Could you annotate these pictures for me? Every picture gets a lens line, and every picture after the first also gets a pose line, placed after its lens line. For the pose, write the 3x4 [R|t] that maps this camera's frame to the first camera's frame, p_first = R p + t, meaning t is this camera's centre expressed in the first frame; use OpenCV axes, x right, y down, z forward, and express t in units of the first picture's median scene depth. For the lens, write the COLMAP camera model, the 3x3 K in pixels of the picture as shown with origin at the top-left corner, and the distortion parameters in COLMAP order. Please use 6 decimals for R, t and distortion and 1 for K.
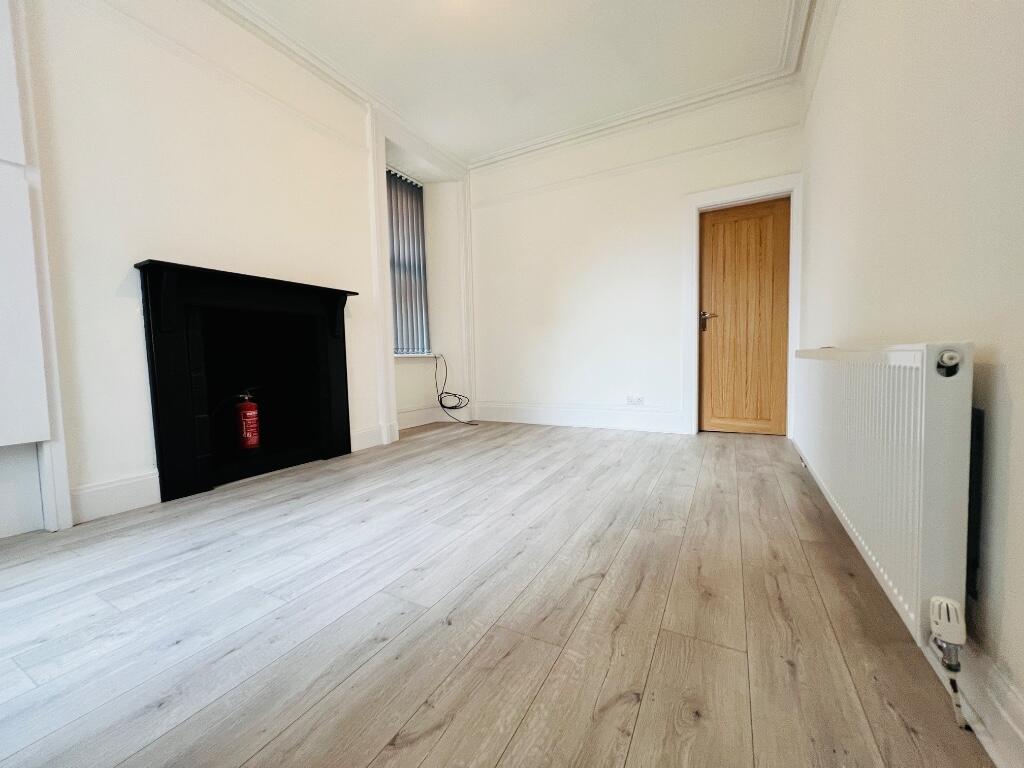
lens RADIAL K [[409.3, 0, 512.4], [0, 409.3, 384.4], [0, 0, 1]] dist [-0.000782, 0.000724]
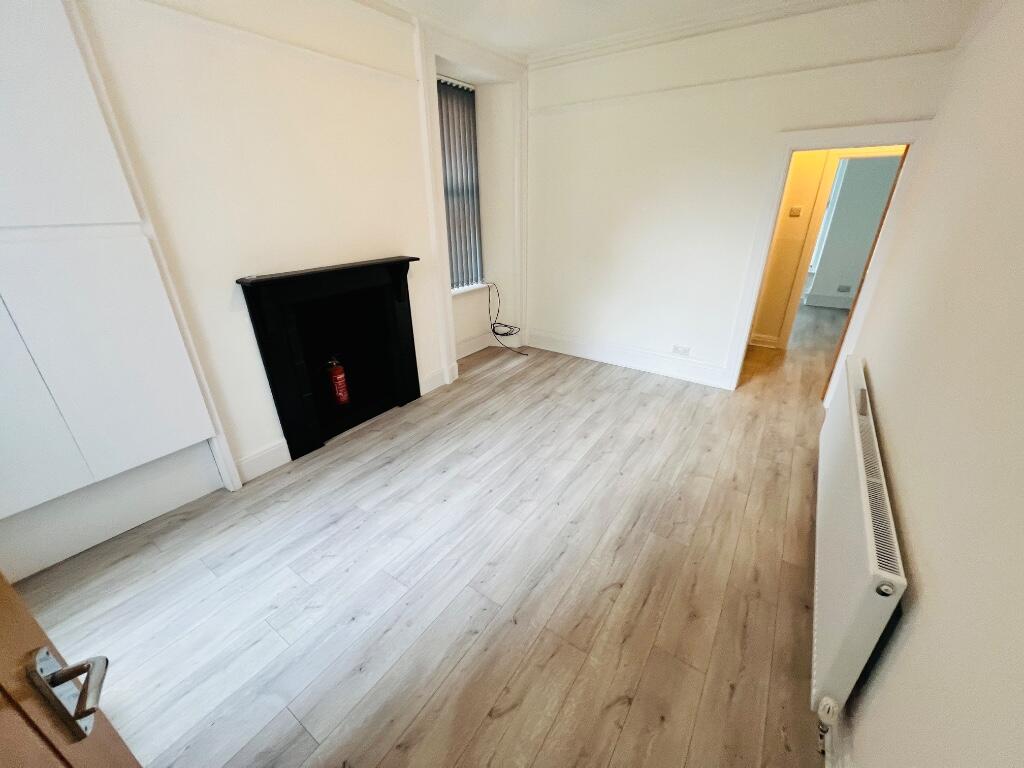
lens RADIAL K [[409.3, 0, 512.7], [0, 409.3, 384.9], [0, 0, 1]] dist [-0.000782, 0.000724]
pose [[0.993842, 0.059441, -0.093518, -0.045682], [-0.022413, 0.934337, 0.355686, -0.511357], [0.108520, -0.351400, 0.929915, -0.082438]]
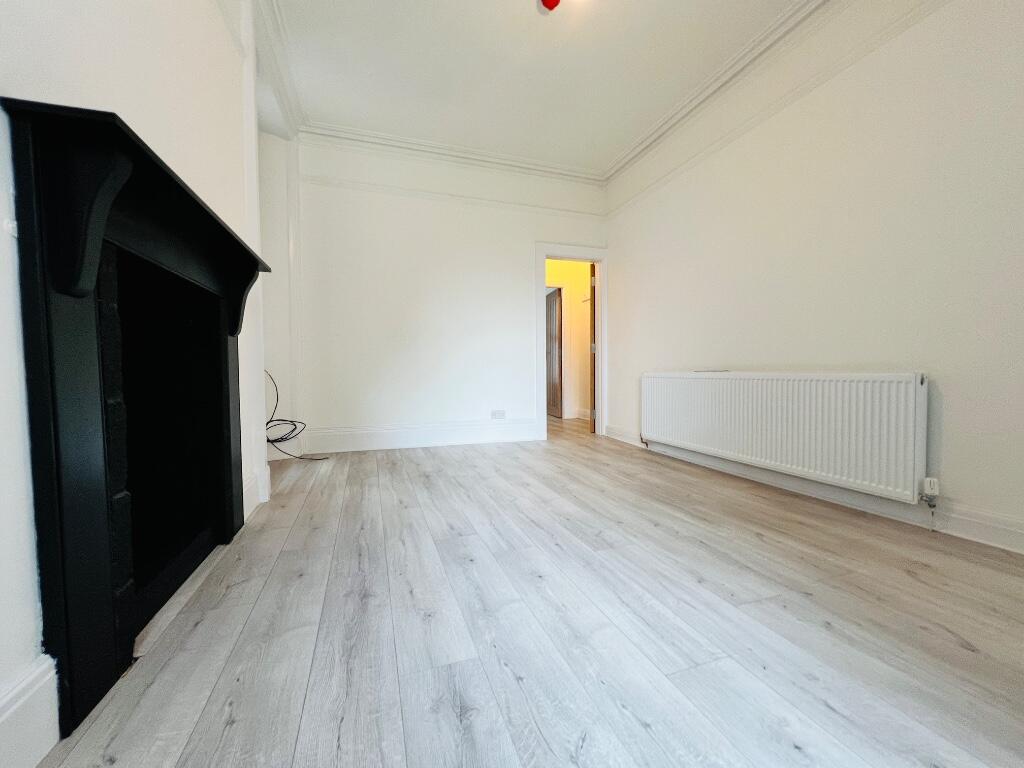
lens RADIAL K [[409.3, 0, 513.7], [0, 409.3, 383.8], [0, 0, 1]] dist [-0.000782, 0.000724]
pose [[0.674468, -0.001599, 0.738303, -1.021679], [0.035005, 0.998942, -0.029815, -0.017515], [-0.737474, 0.045953, 0.673810, 0.504019]]
